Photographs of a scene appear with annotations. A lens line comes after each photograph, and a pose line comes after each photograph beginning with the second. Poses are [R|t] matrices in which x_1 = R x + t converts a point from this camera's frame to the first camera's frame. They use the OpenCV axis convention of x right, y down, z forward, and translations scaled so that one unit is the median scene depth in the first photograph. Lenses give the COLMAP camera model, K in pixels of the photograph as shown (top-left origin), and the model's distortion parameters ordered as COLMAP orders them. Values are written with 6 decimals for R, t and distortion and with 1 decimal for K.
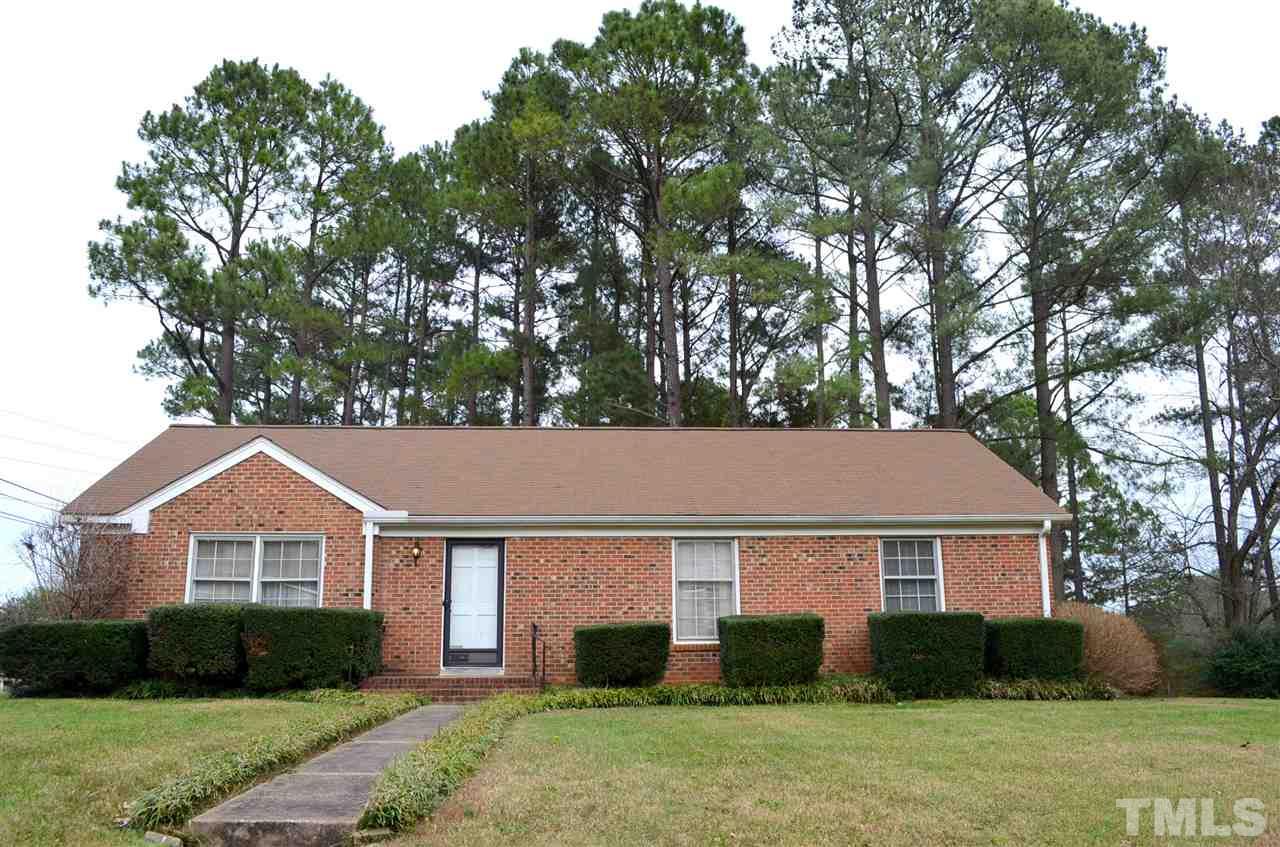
lens RADIAL K [[1008.4, 0, 646.7], [0, 1008.4, 421.4], [0, 0, 1]] dist [-0.086289, 0.015618]
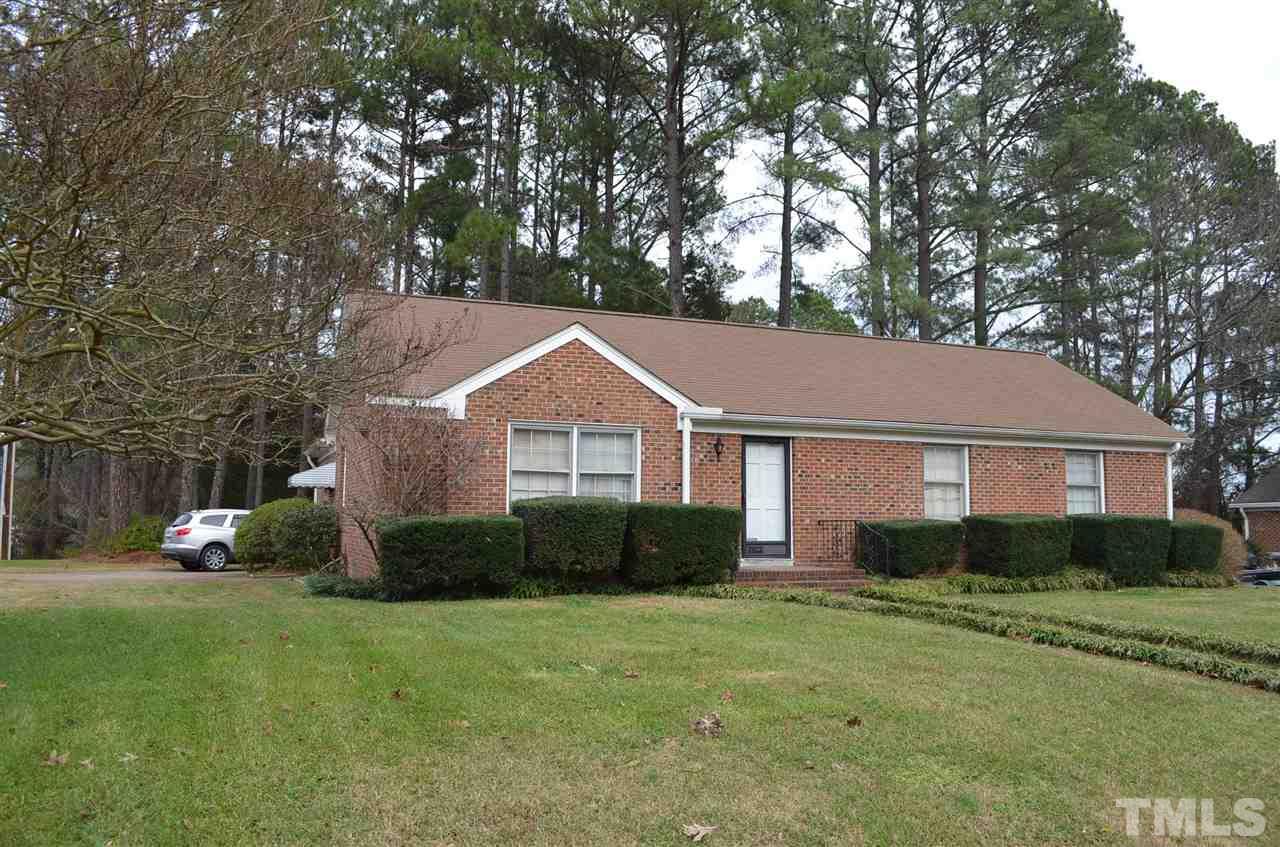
lens RADIAL K [[1008.4, 0, 646.7], [0, 1008.4, 421.4], [0, 0, 1]] dist [-0.086289, 0.015618]
pose [[0.951689, 0.049478, 0.303050, -0.256134], [-0.088959, 0.989034, 0.117888, -0.004654], [-0.293894, -0.139152, 0.945655, 0.022251]]
